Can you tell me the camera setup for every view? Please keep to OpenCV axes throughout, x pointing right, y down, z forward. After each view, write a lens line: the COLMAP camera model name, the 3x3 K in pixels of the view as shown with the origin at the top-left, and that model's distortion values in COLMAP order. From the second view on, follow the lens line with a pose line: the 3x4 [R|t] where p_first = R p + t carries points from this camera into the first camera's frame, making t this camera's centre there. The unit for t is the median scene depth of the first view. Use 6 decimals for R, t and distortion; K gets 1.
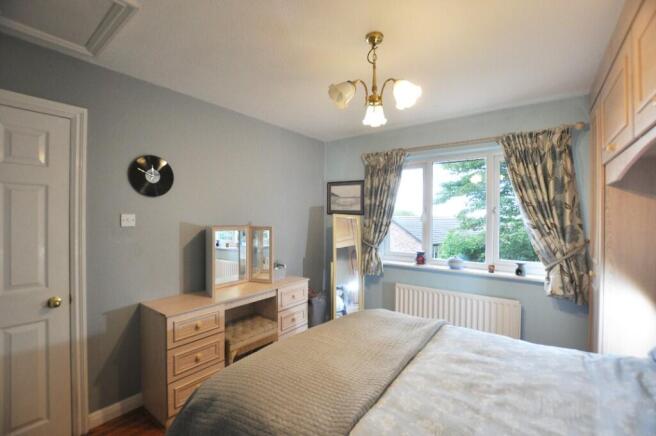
lens RADIAL K [[289.6, 0, 325.7], [0, 289.6, 218.8], [0, 0, 1]] dist [-0.025925, 0.000067]
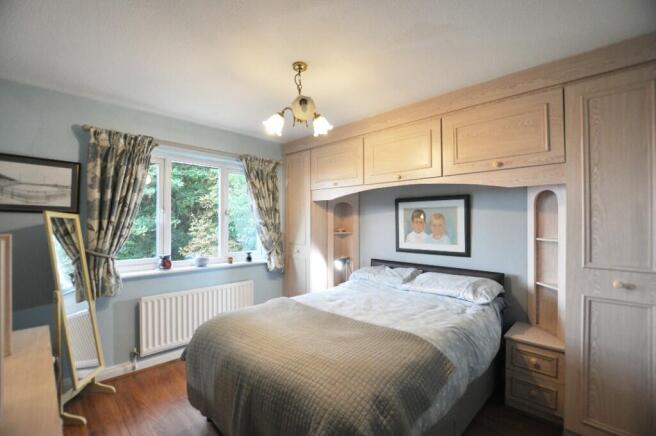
lens RADIAL K [[289.6, 0, 327.8], [0, 289.6, 220.8], [0, 0, 1]] dist [-0.025925, 0.000067]
pose [[0.120984, -0.002338, 0.992652, -0.600581], [0.002364, 0.999995, 0.002067, 0.003989], [-0.992652, 0.002096, 0.120989, 0.446225]]
